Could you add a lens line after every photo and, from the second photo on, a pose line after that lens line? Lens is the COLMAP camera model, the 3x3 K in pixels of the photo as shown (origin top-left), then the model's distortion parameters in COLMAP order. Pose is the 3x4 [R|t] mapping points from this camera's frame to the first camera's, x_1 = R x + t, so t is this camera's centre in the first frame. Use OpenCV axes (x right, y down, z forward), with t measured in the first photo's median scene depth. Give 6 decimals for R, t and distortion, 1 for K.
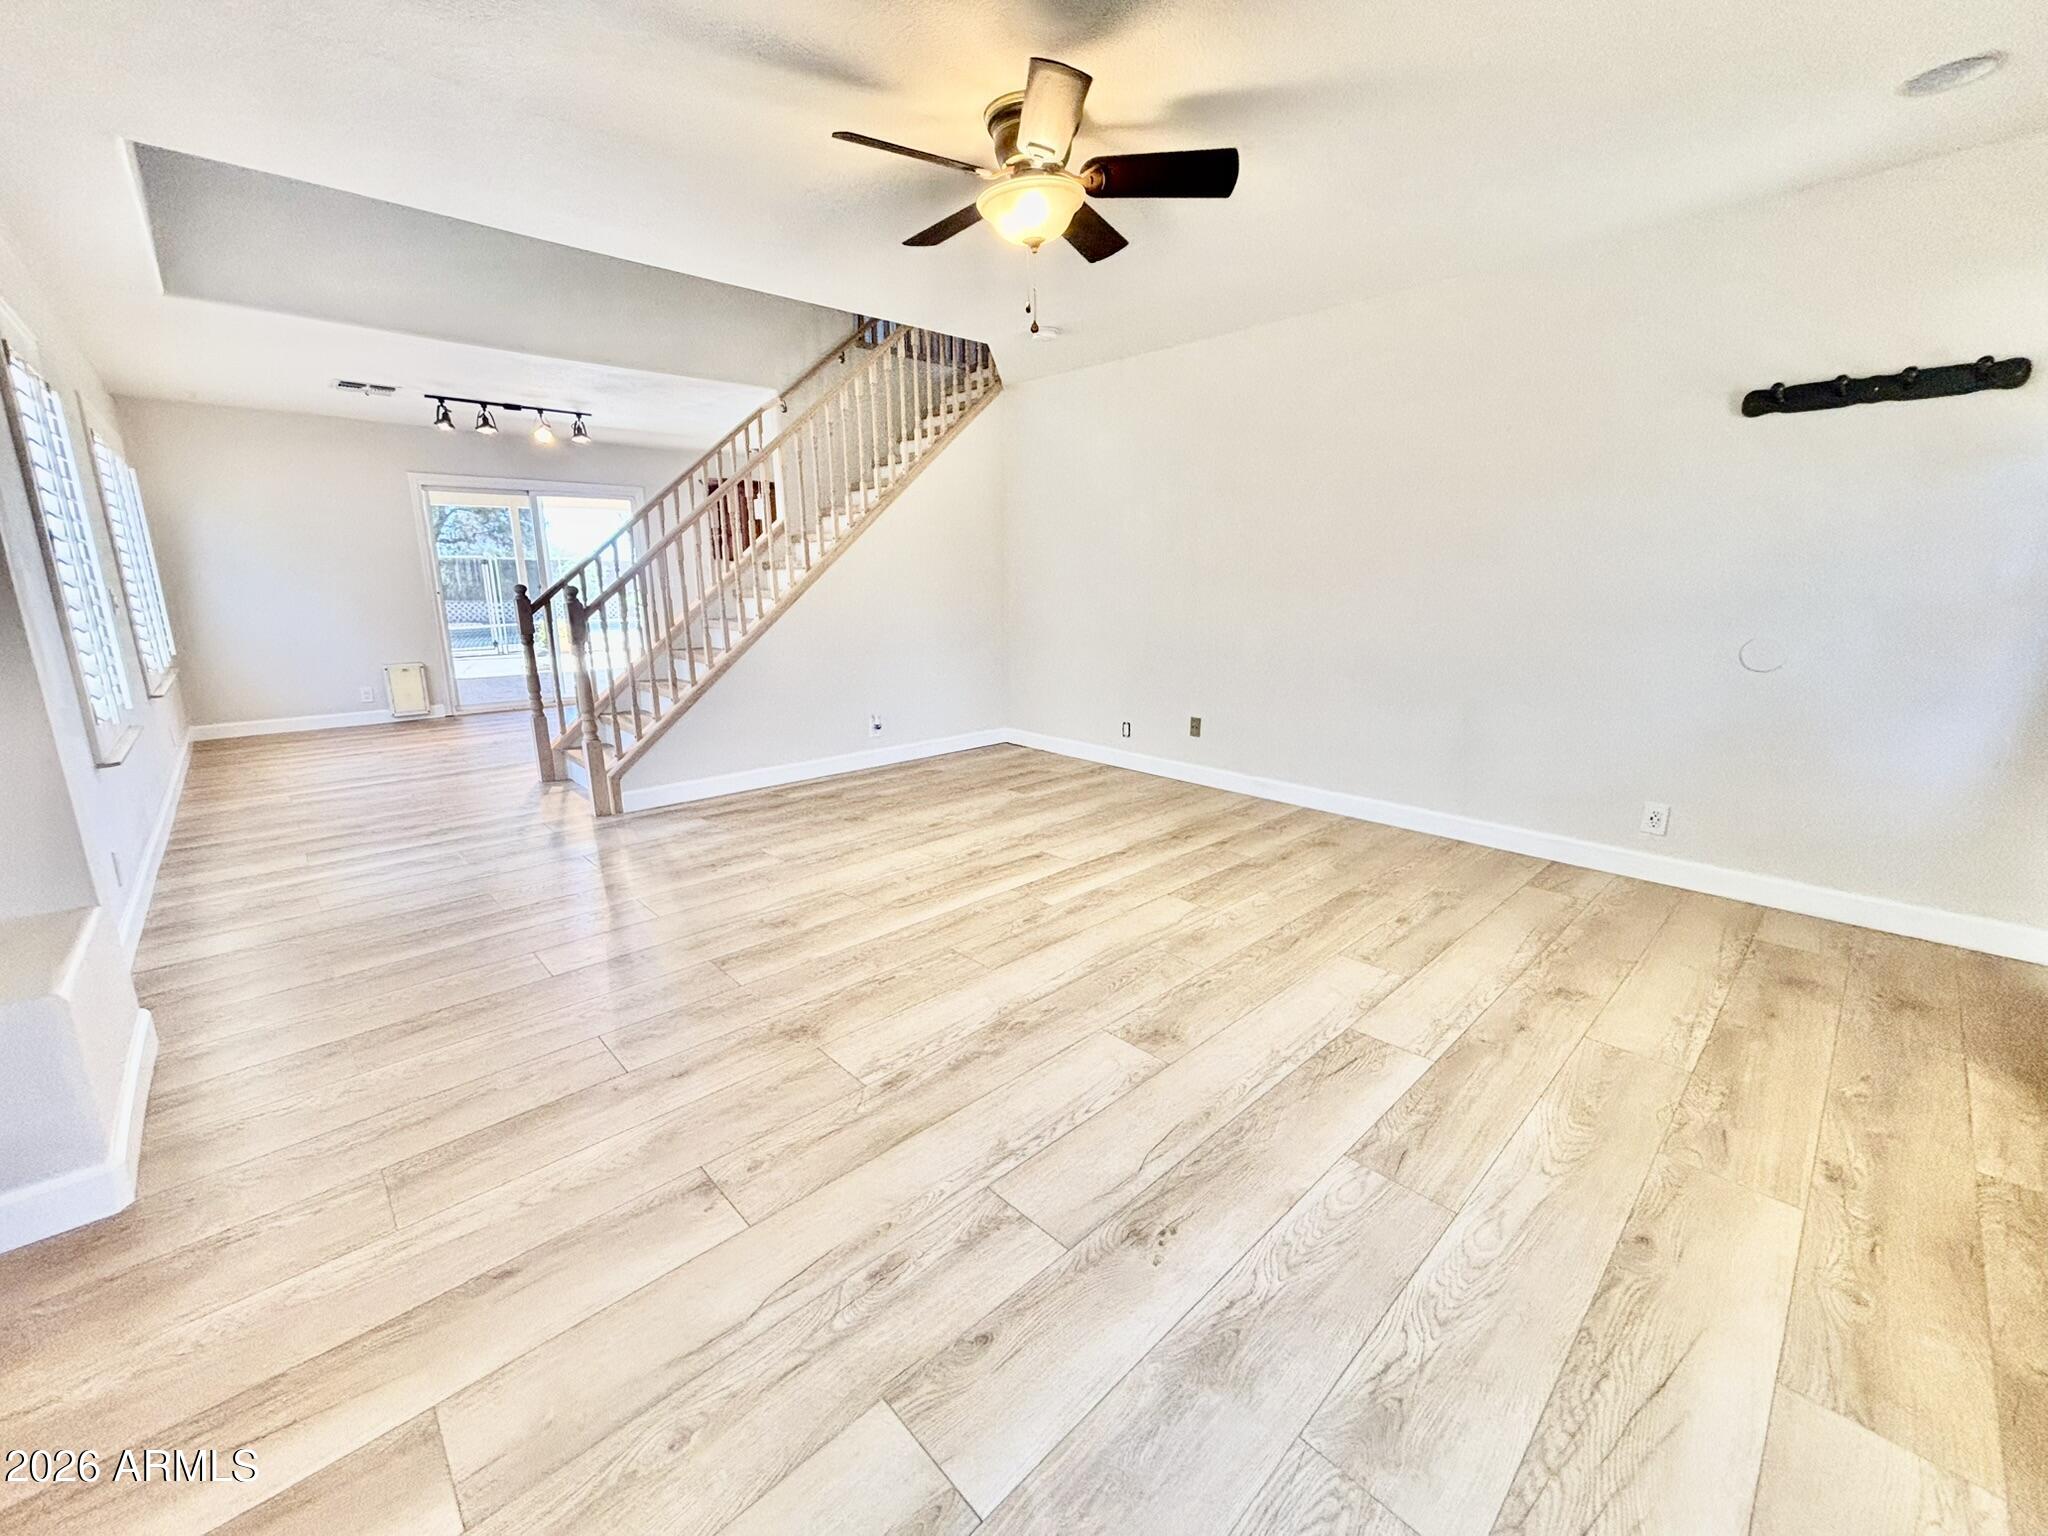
lens RADIAL K [[824.7, 0, 1026.8], [0, 824.7, 759.0], [0, 0, 1]] dist [0.008330, -0.000580]
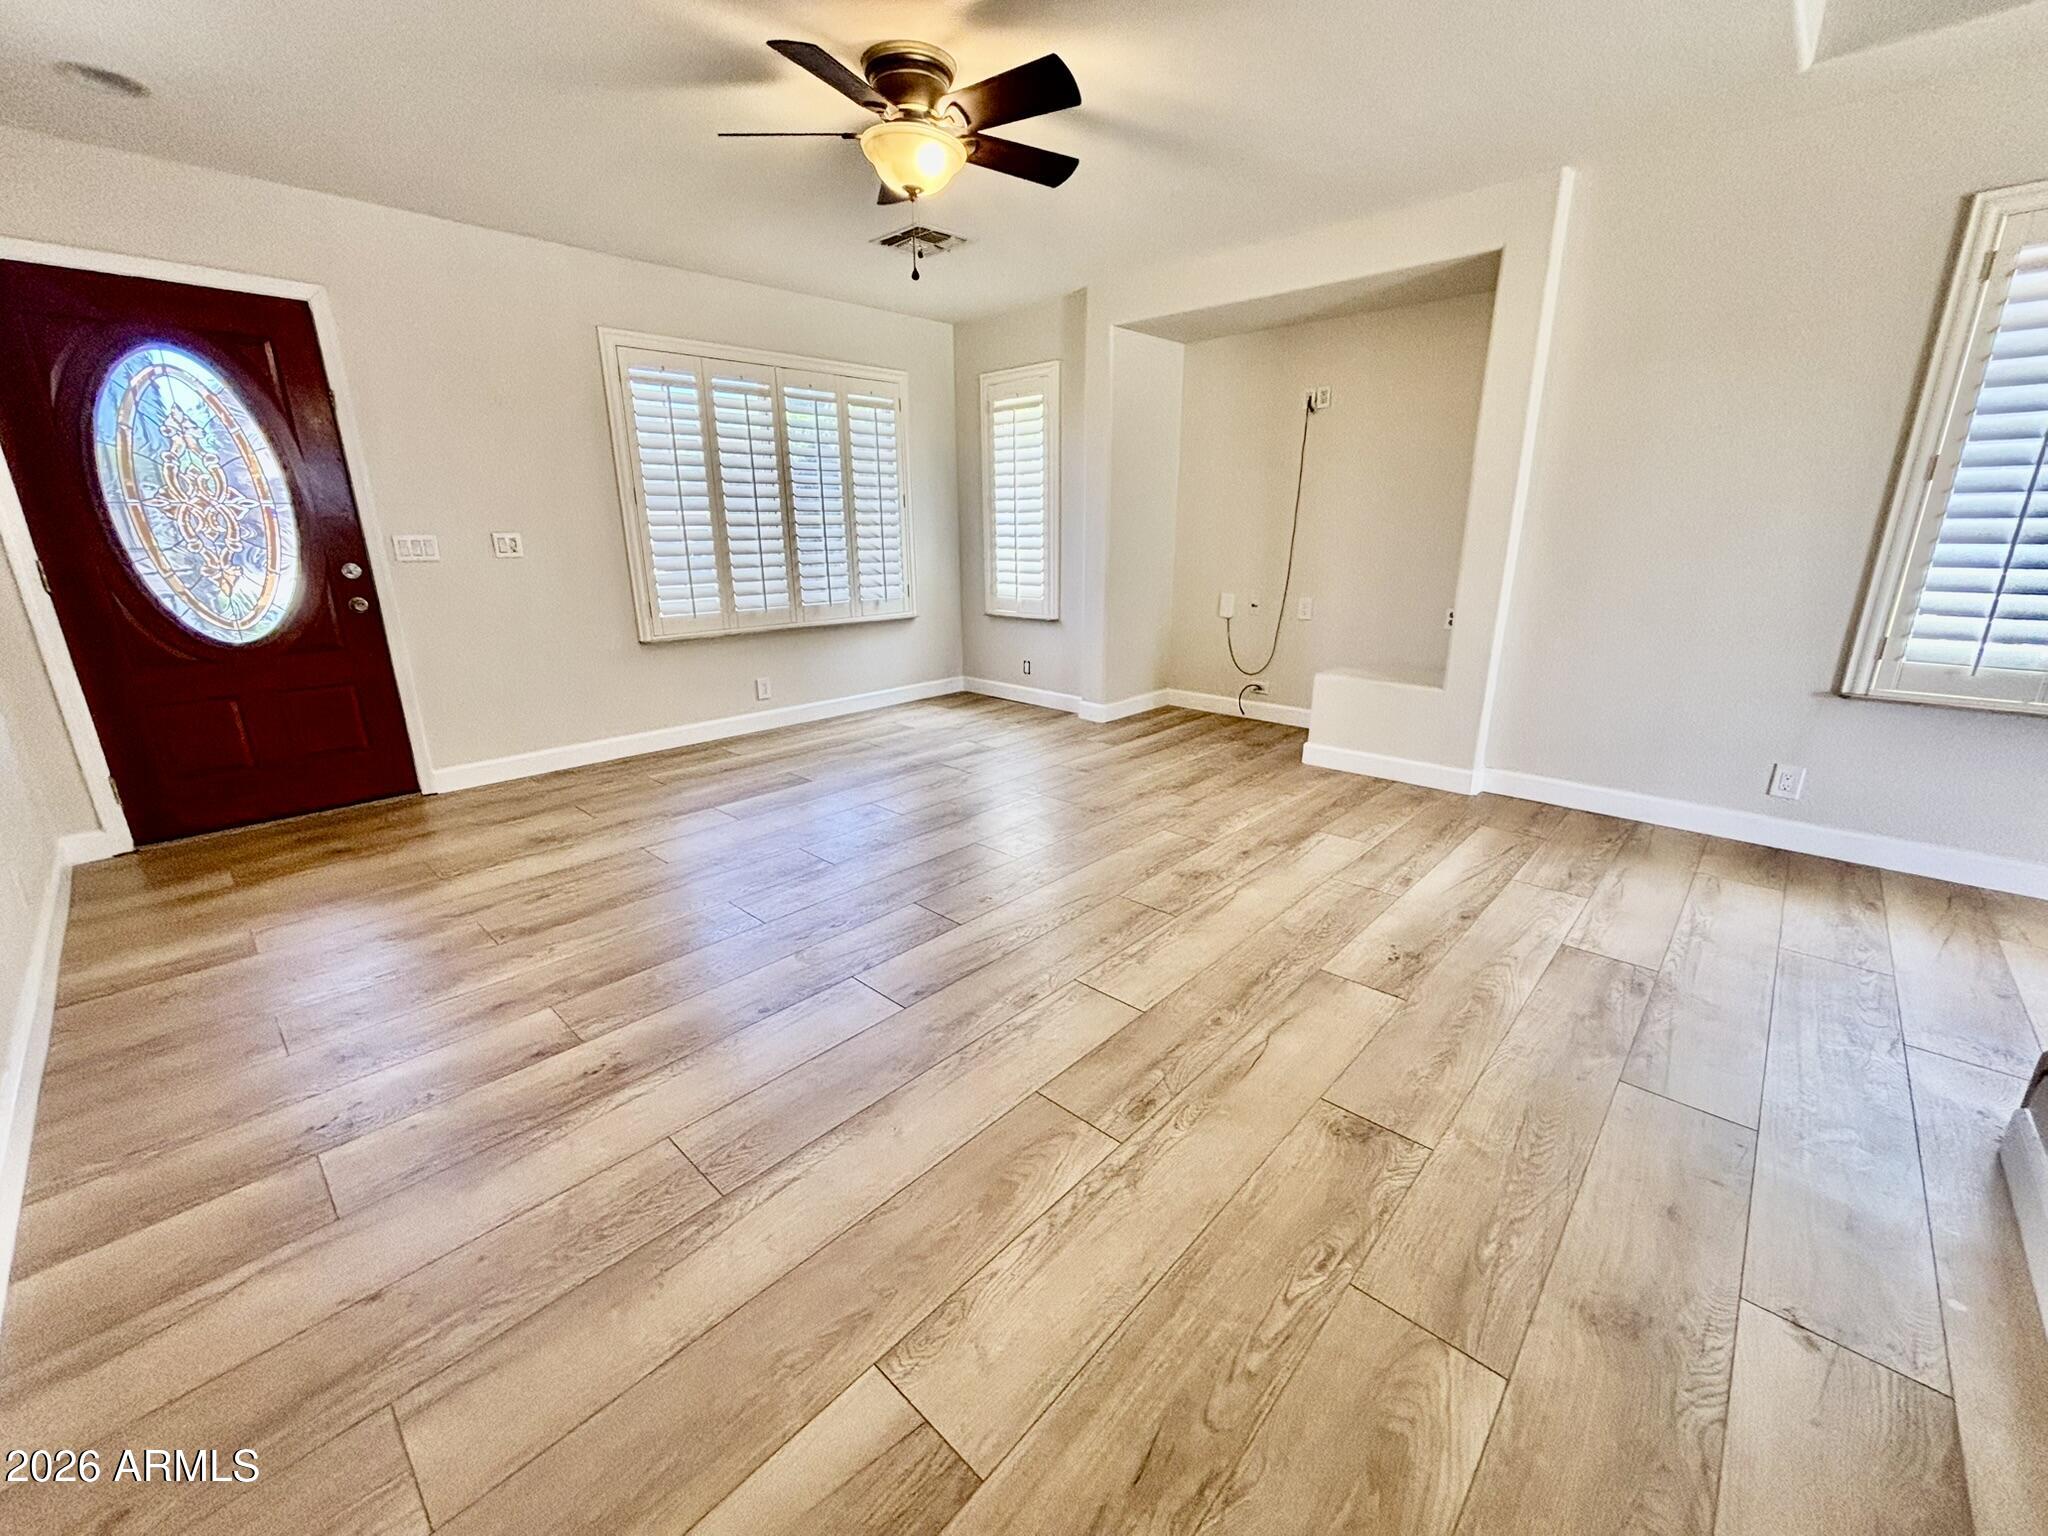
lens RADIAL K [[824.7, 0, 1021.5], [0, 824.7, 766.8], [0, 0, 1]] dist [0.008330, -0.000580]
pose [[-0.998454, 0.028053, -0.047996, -0.047705], [0.000940, 0.871738, 0.489972, -0.386929], [0.055585, 0.489169, -0.870416, 1.752698]]
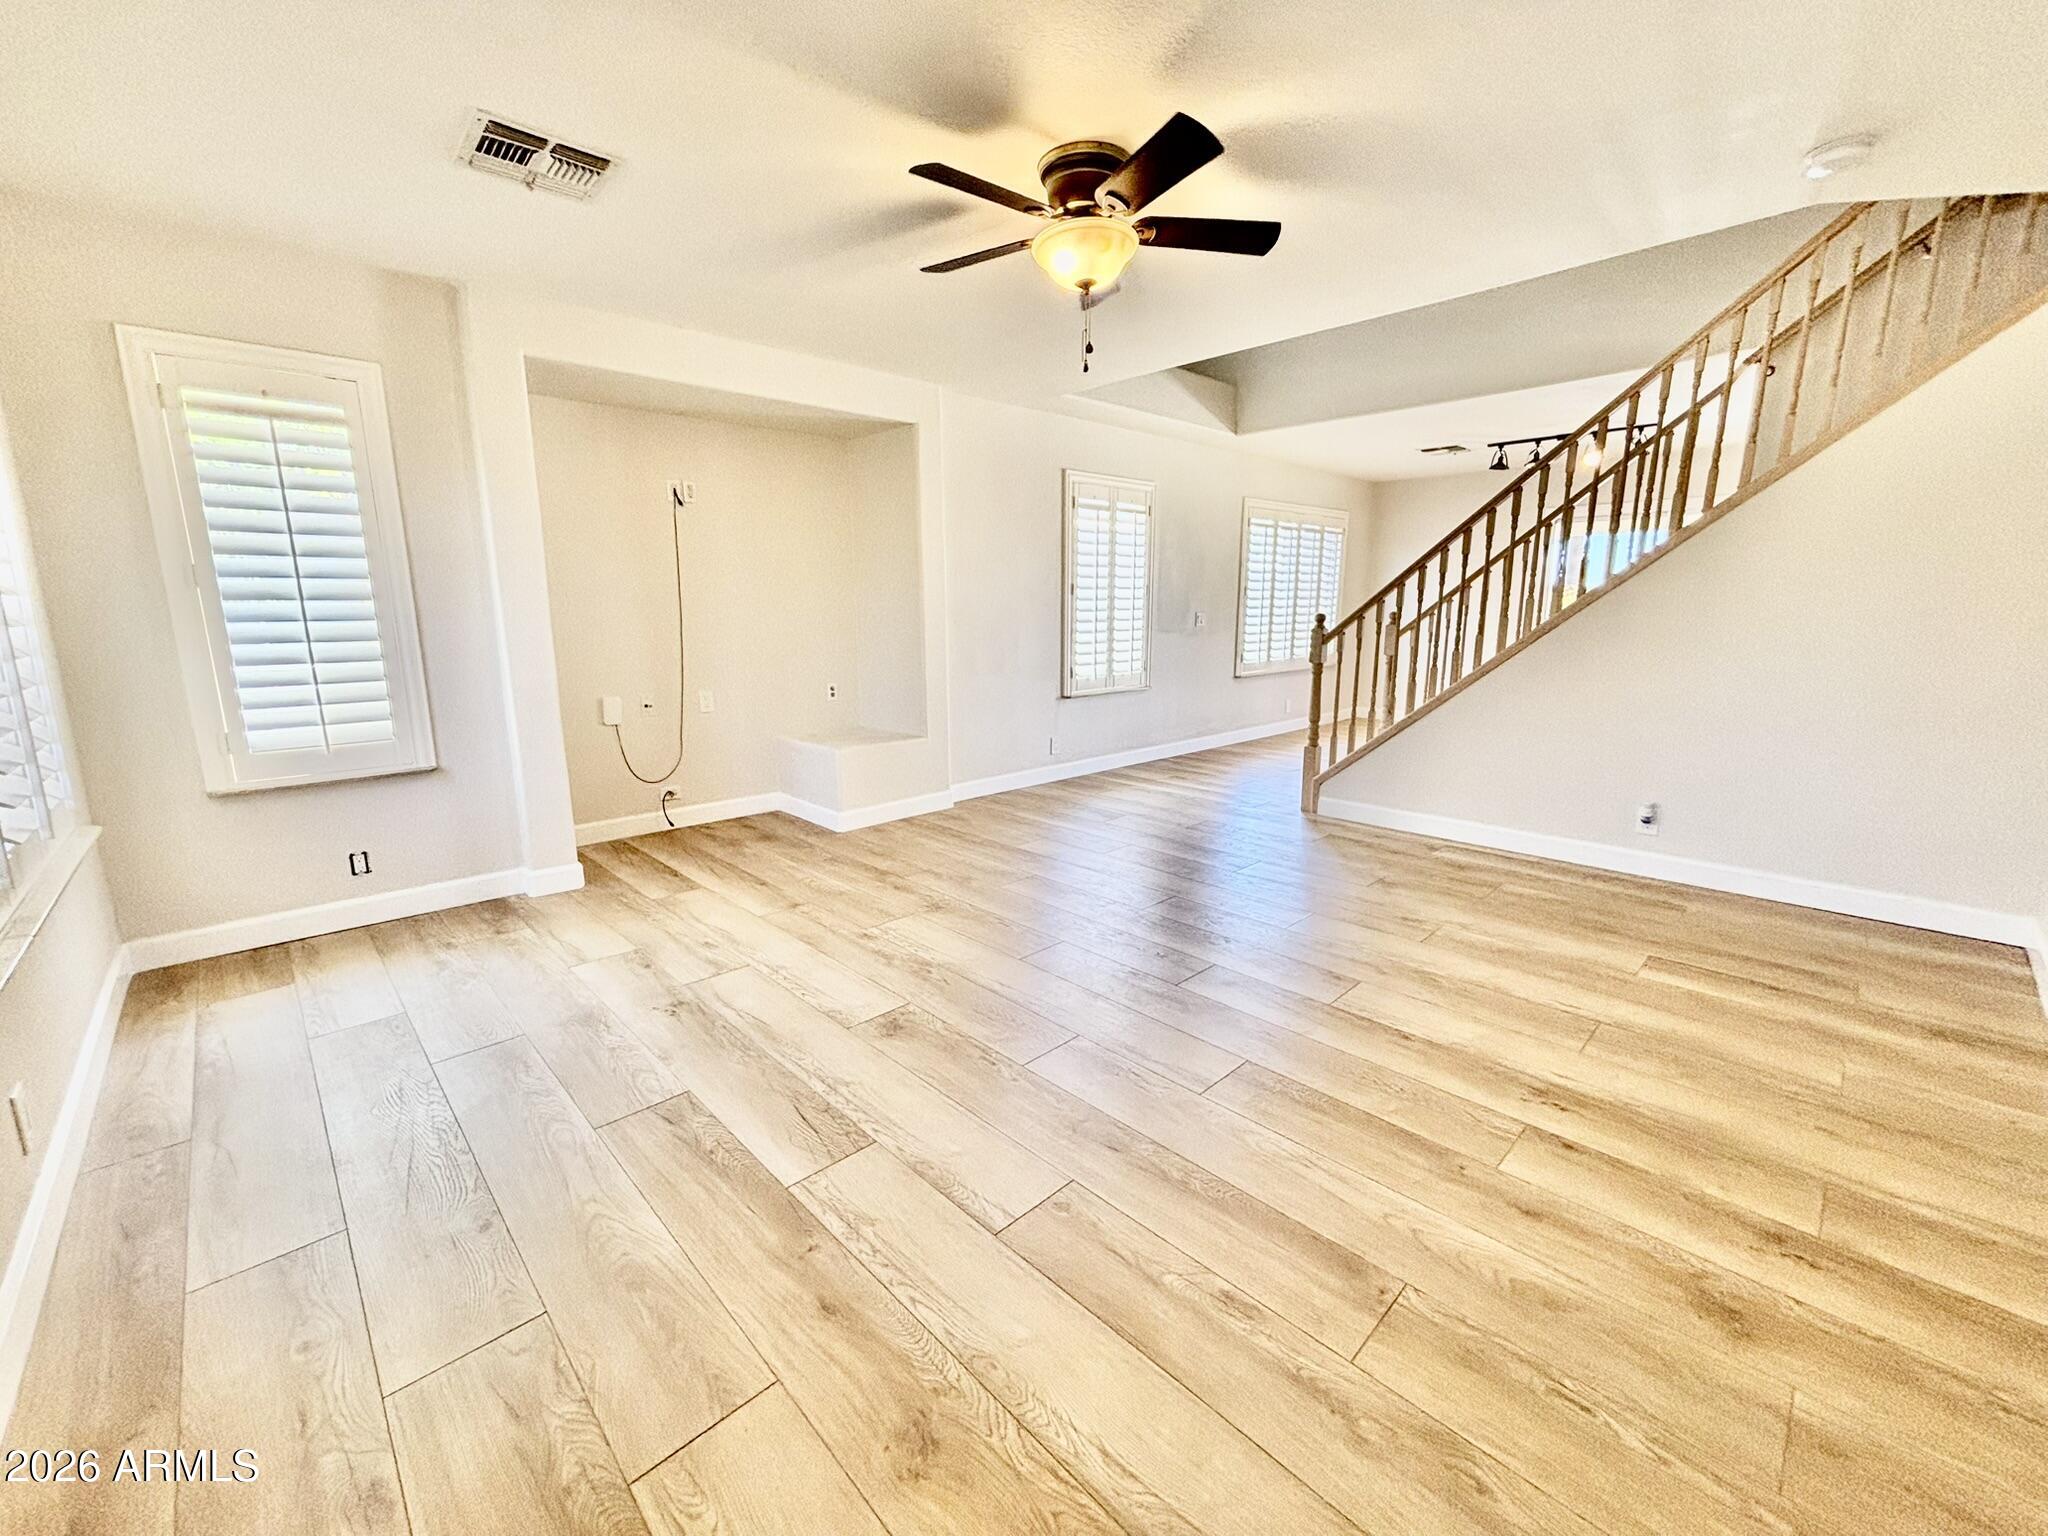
lens RADIAL K [[824.7, 0, 1019.2], [0, 824.7, 766.6], [0, 0, 1]] dist [0.008330, -0.000580]
pose [[0.006172, 0.196406, -0.980503, 0.866724], [-0.217937, 0.957216, 0.190370, -0.177425], [0.975943, 0.212513, 0.048712, 0.773086]]
